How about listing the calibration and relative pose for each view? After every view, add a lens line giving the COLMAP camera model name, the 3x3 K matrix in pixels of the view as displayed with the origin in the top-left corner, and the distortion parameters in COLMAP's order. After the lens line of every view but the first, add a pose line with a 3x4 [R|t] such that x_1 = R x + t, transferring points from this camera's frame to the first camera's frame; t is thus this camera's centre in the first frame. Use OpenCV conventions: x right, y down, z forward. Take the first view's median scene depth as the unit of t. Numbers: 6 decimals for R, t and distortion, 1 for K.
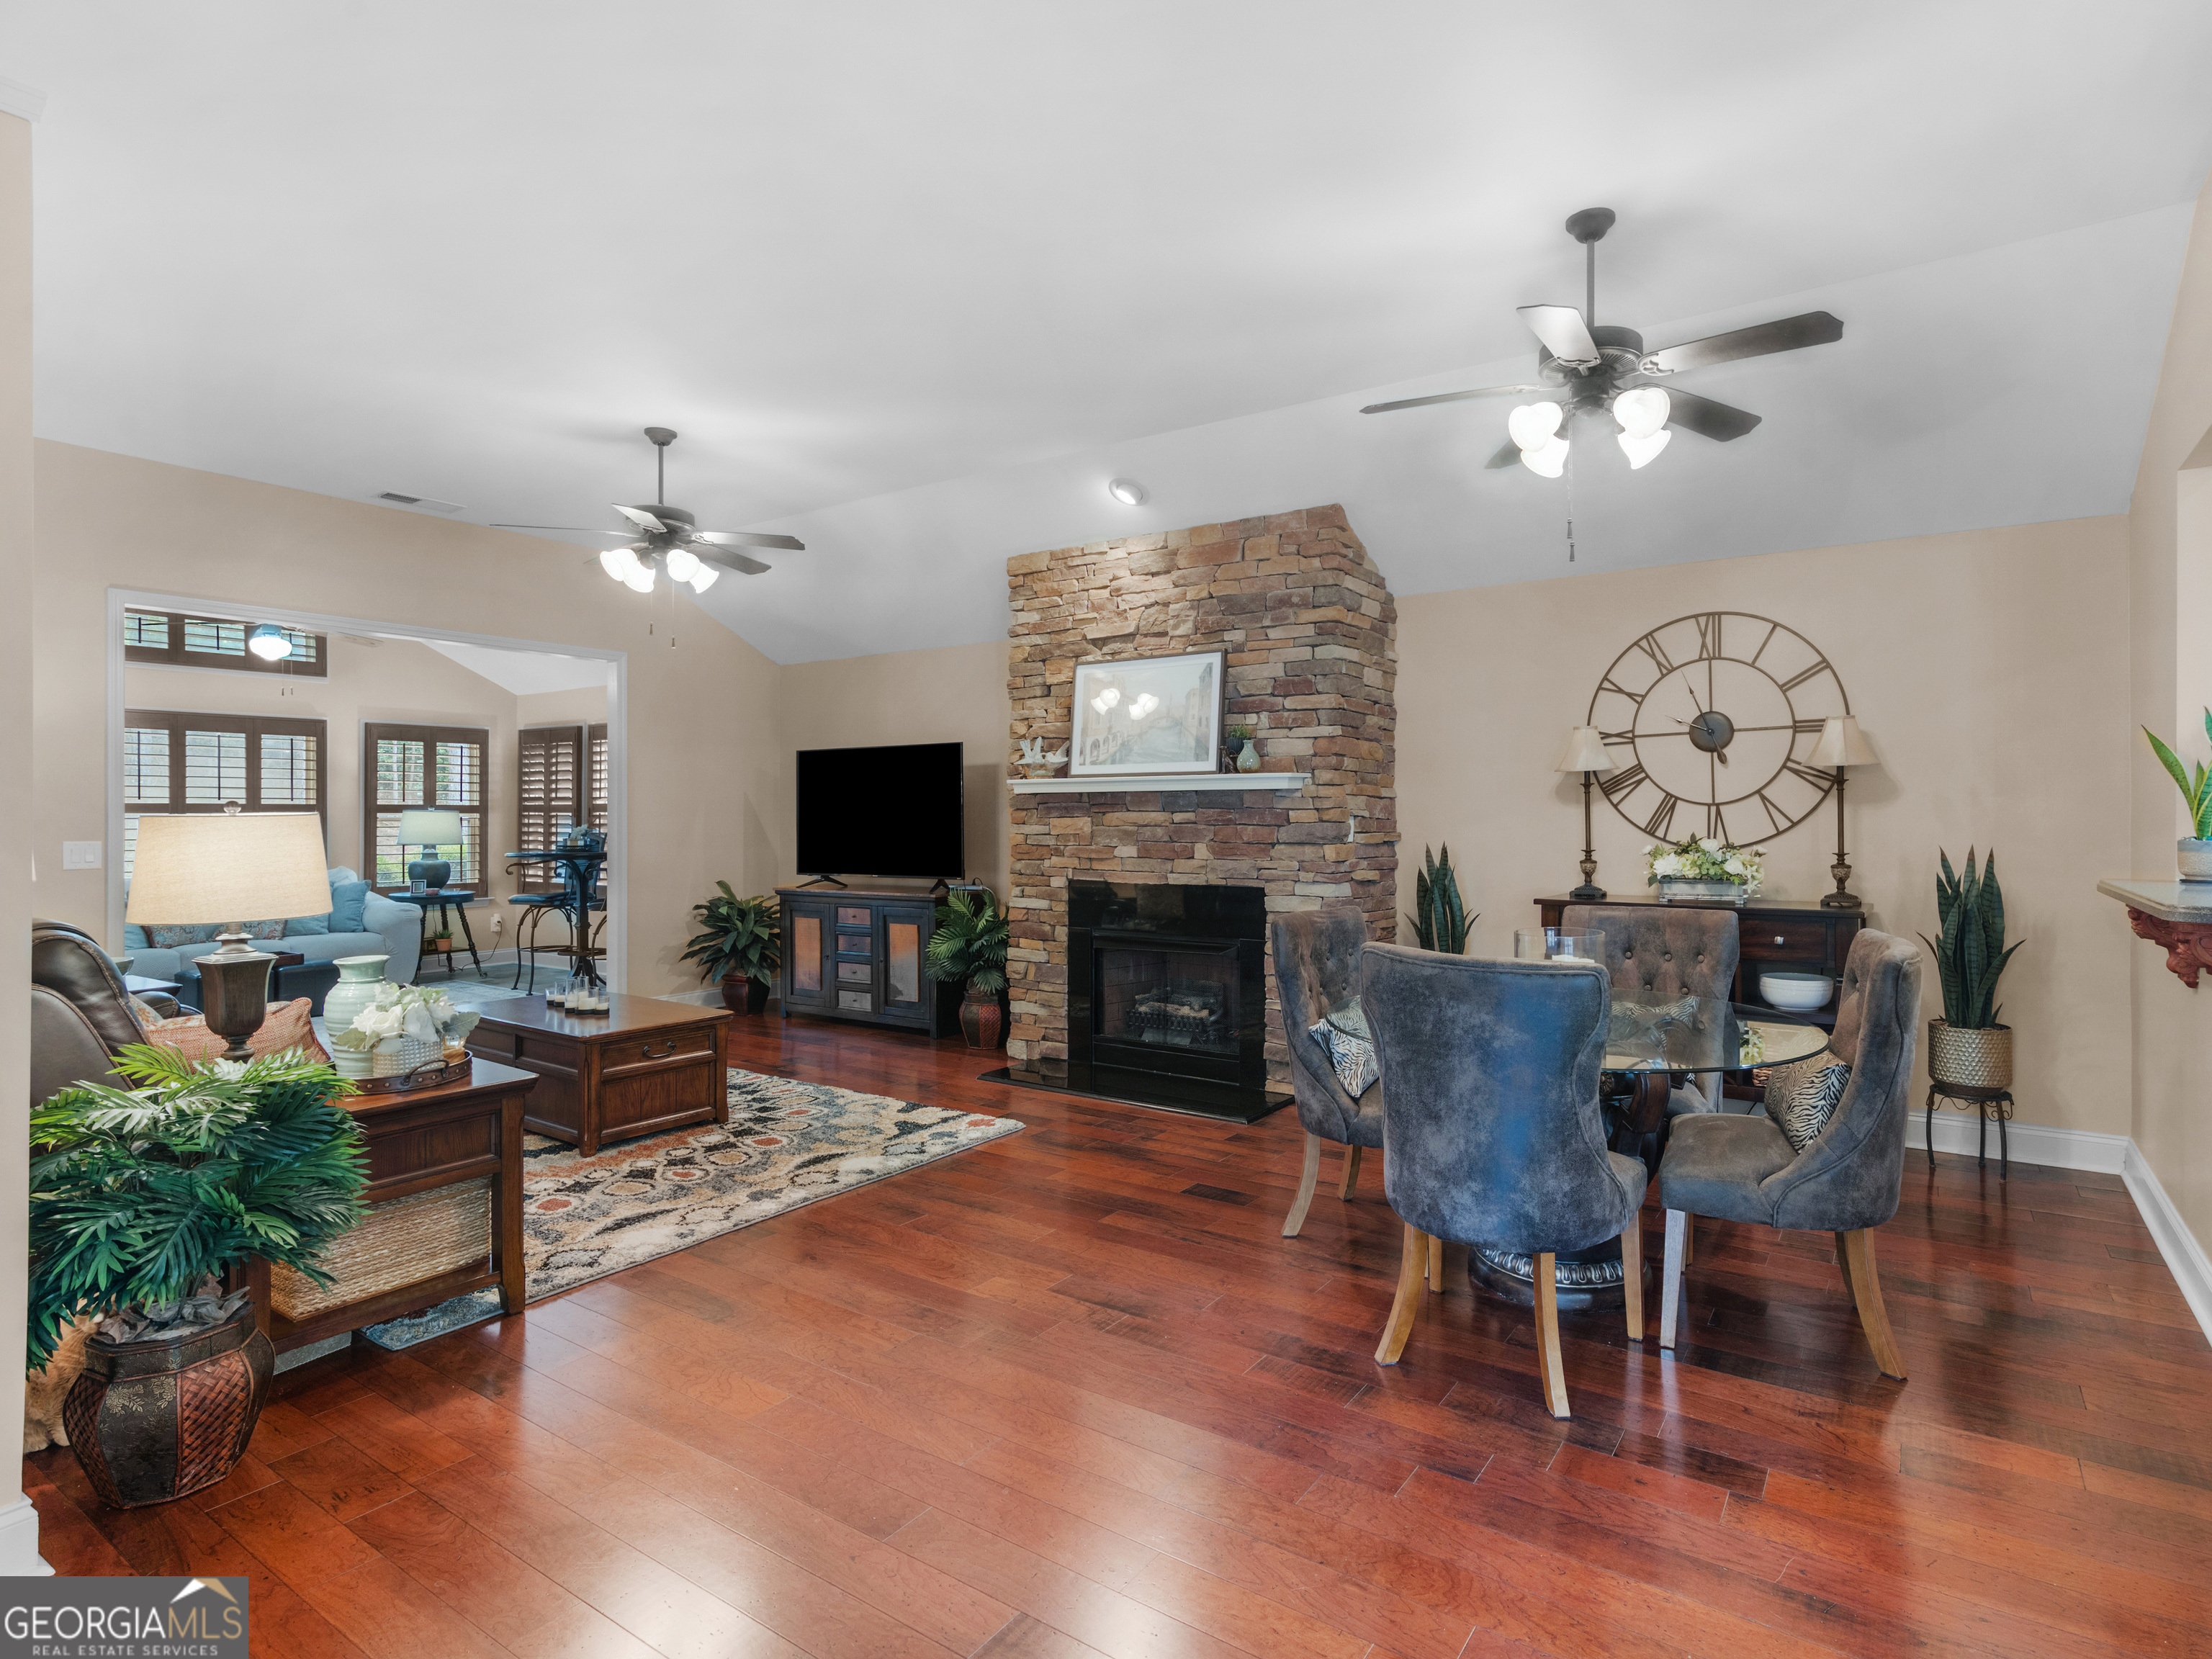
lens RADIAL K [[1141.4, 0, 1196.3], [0, 1141.4, 817.1], [0, 0, 1]] dist [-0.004226, 0.001011]
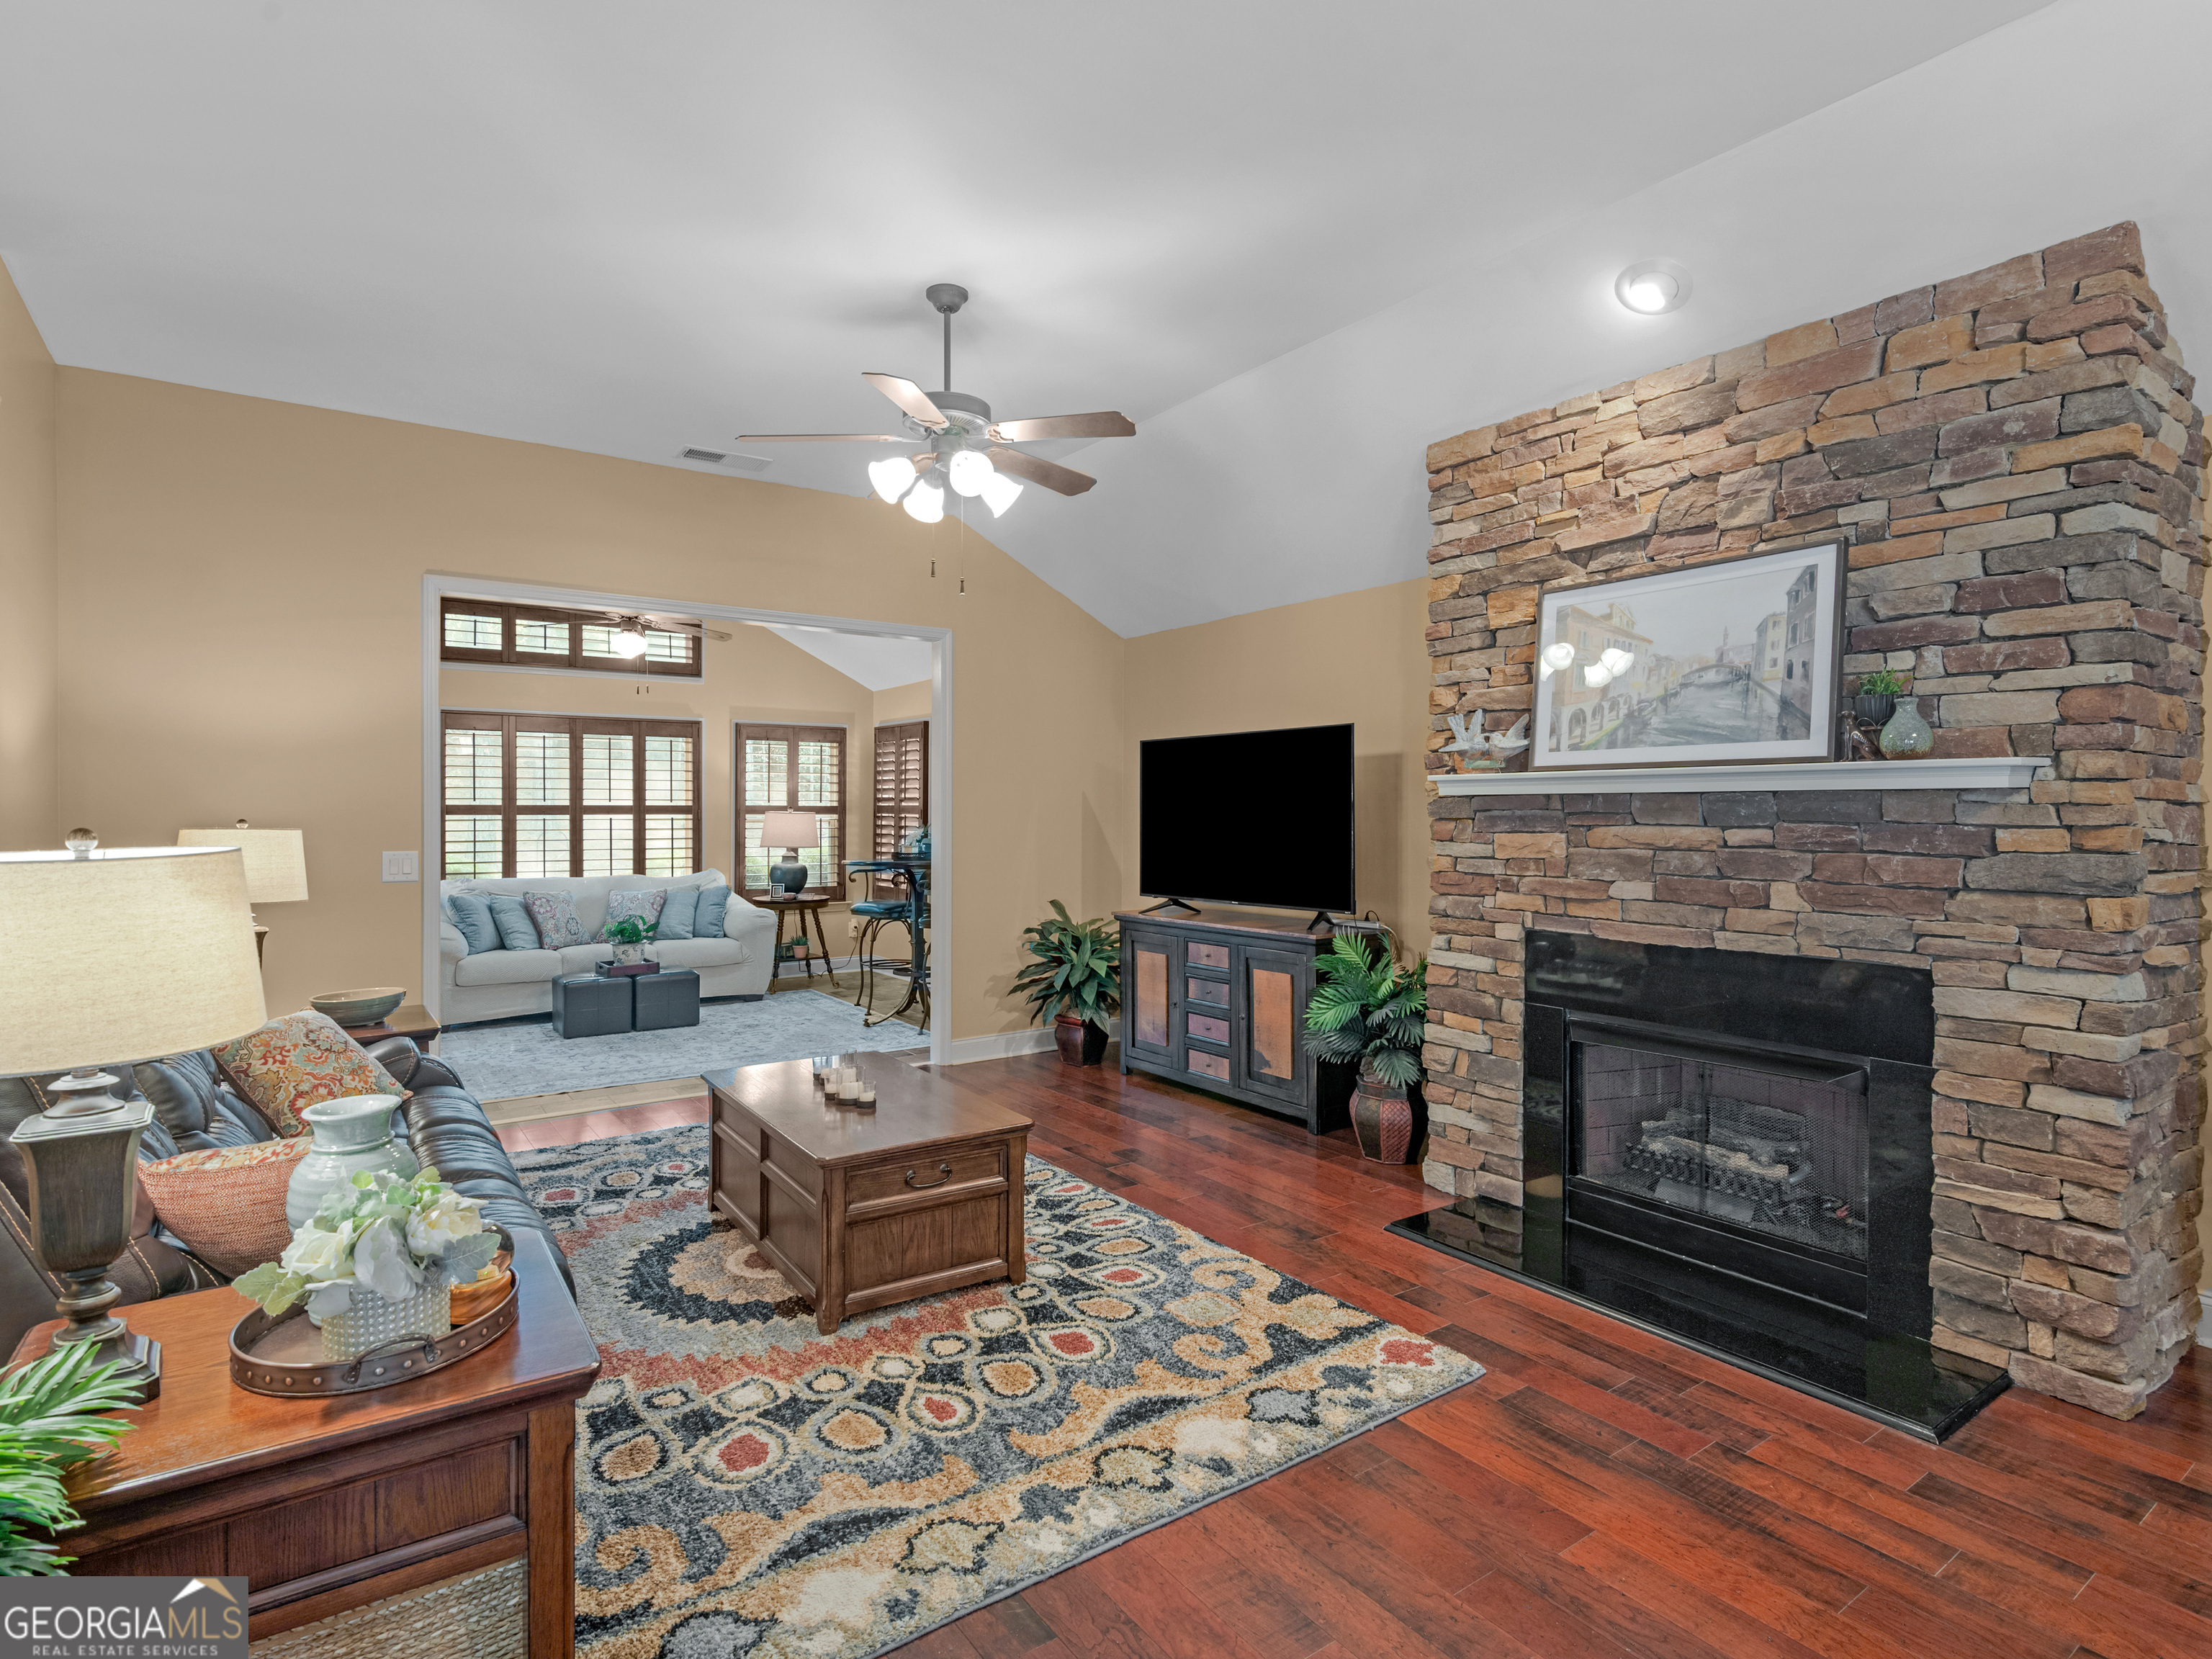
lens RADIAL K [[1141.4, 0, 1102.6], [0, 1141.4, 813.0], [0, 0, 1]] dist [-0.004226, 0.001011]
pose [[0.925625, 0.003610, -0.378425, -0.102412], [-0.003235, 0.999993, 0.001626, -0.012663], [0.378428, -0.000281, 0.925631, 0.356923]]
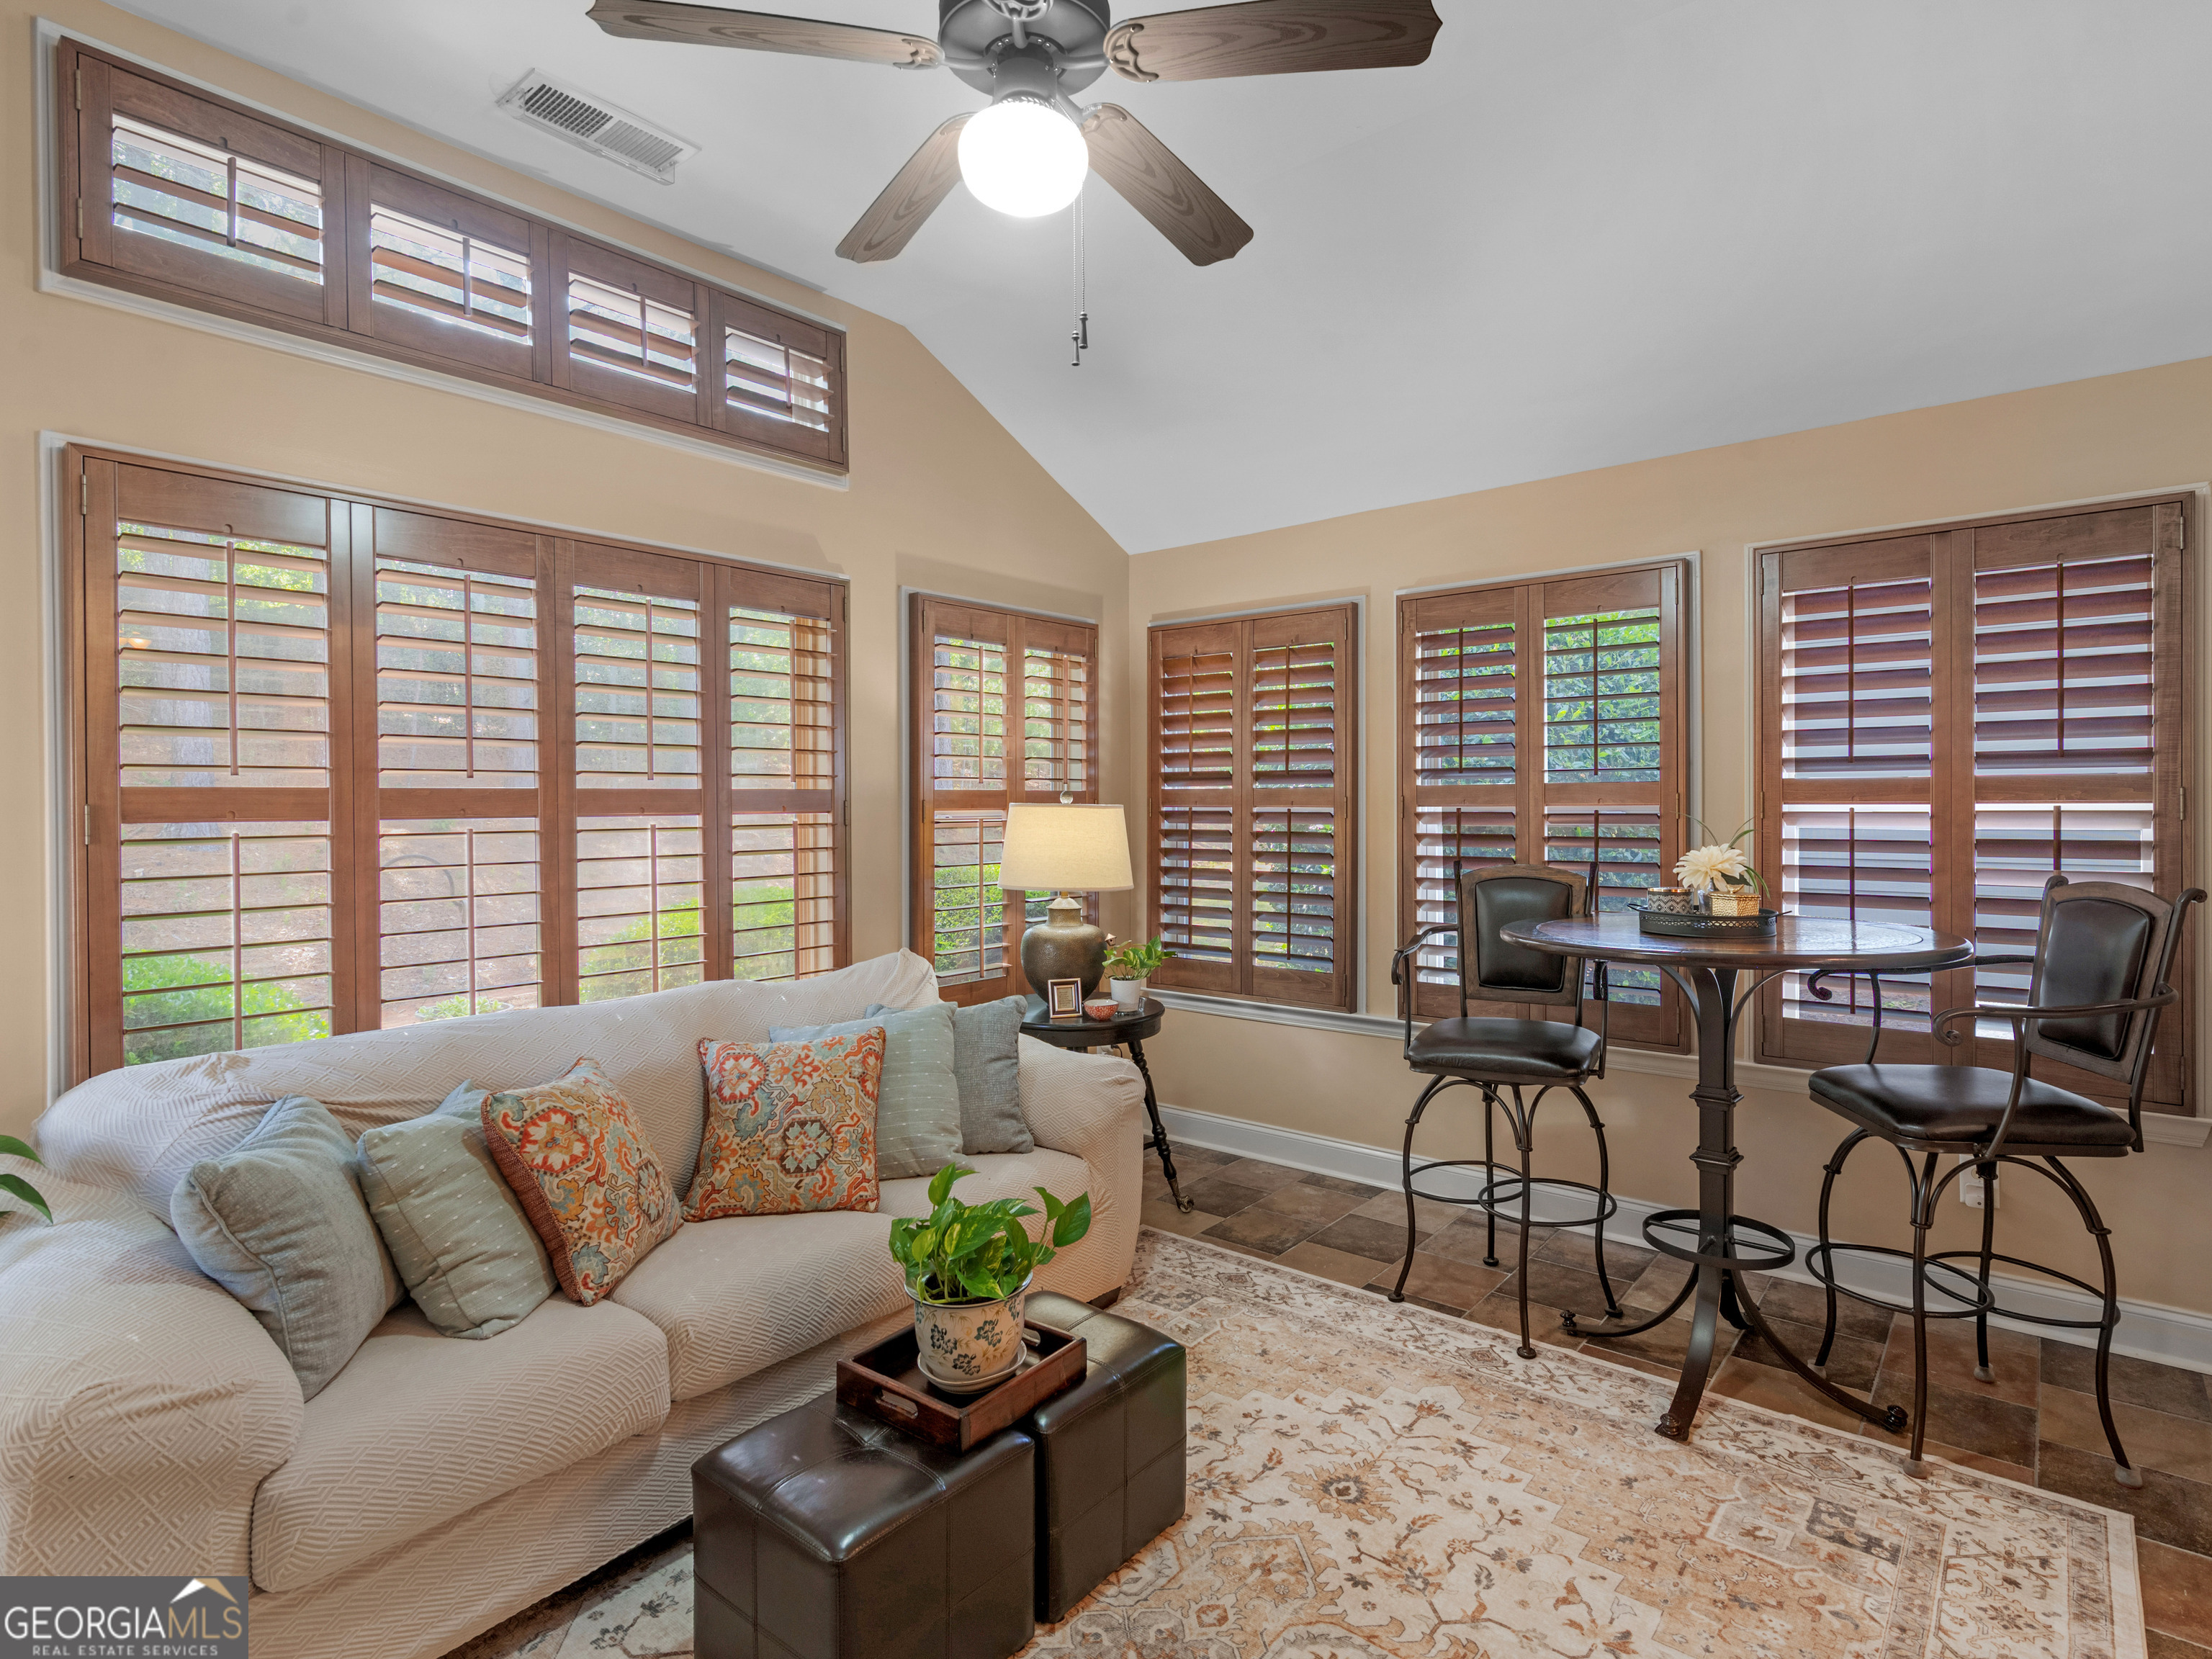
lens RADIAL K [[1141.4, 0, 1103.4], [0, 1141.4, 806.6], [0, 0, 1]] dist [-0.004226, 0.001011]
pose [[0.990422, -0.013072, -0.137455, -1.071817], [0.012189, 0.999899, -0.007258, -0.002962], [0.137536, 0.005513, 0.990481, 1.063717]]
